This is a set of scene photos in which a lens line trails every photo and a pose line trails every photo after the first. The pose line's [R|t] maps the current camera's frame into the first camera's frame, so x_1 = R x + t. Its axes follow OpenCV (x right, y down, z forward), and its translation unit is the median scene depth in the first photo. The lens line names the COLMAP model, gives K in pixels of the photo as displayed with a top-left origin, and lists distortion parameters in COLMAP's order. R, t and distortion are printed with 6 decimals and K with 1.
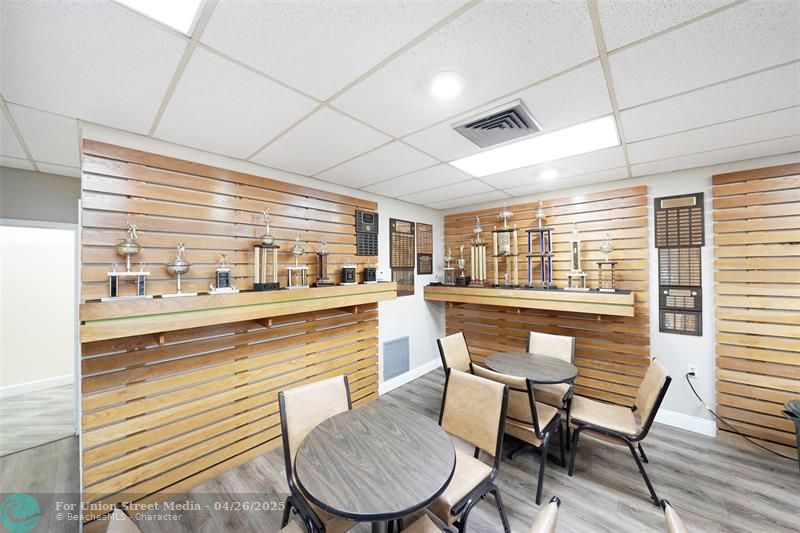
lens RADIAL K [[283.5, 0, 401.0], [0, 283.5, 266.5], [0, 0, 1]] dist [-0.001837, -0.000093]
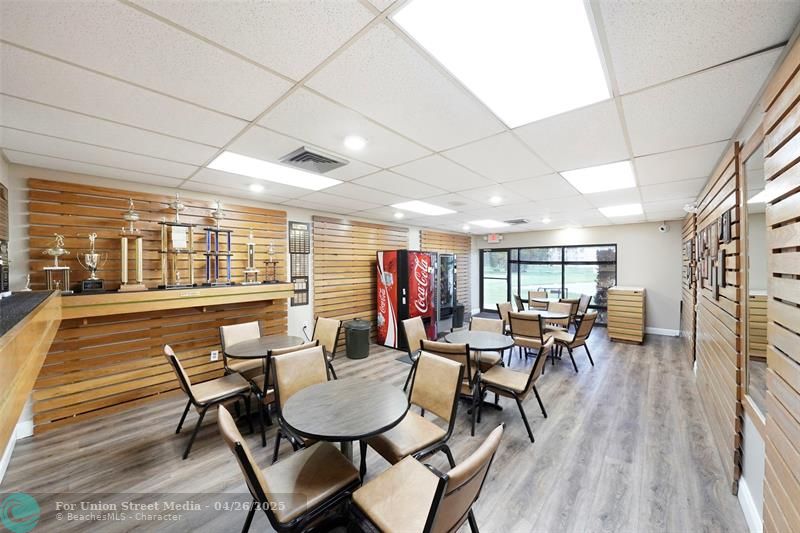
lens RADIAL K [[283.5, 0, 401.4], [0, 283.5, 265.4], [0, 0, 1]] dist [-0.001837, -0.000093]
pose [[0.014874, 0.007462, 0.999862, -0.633979], [0.006823, 0.999948, -0.007564, 0.017098], [-0.999866, 0.006935, 0.014822, 0.344832]]
